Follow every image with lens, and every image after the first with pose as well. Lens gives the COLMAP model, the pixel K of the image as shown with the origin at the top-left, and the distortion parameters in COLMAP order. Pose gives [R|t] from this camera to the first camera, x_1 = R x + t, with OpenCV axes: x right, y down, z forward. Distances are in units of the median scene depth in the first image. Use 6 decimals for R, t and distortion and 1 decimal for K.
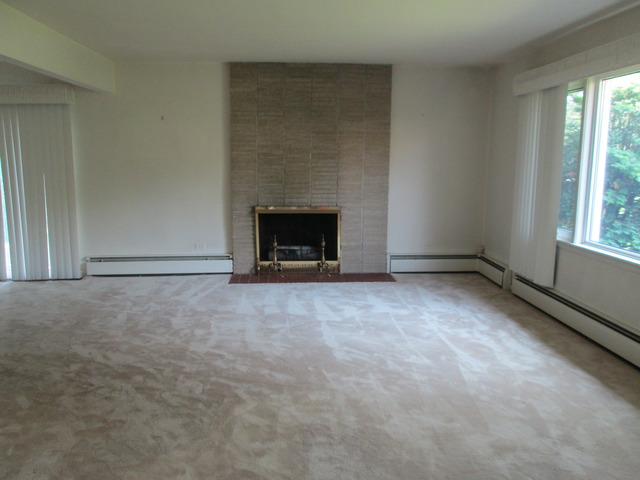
lens RADIAL K [[526.0, 0, 320.0], [0, 526.0, 240.0], [0, 0, 1]] dist [0.000407, 0.000013]
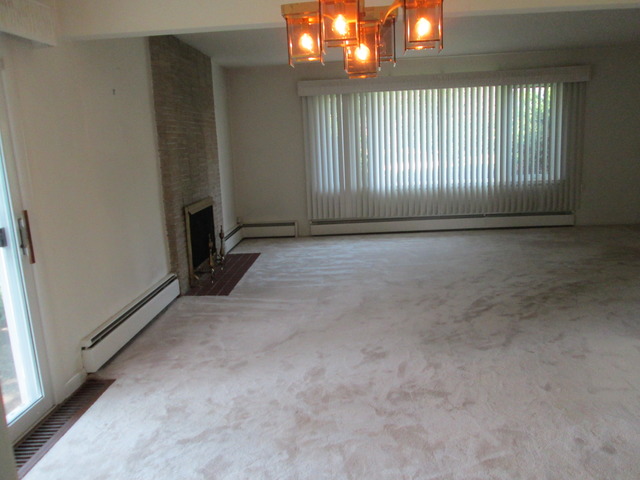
lens RADIAL K [[526.0, 0, 320.0], [0, 526.0, 240.0], [0, 0, 1]] dist [0.000407, 0.000013]
pose [[0.128498, -0.194506, 0.972448, -0.915375], [0.205809, 0.964459, 0.165713, -0.107778], [-0.970119, 0.178845, 0.163962, 0.664835]]
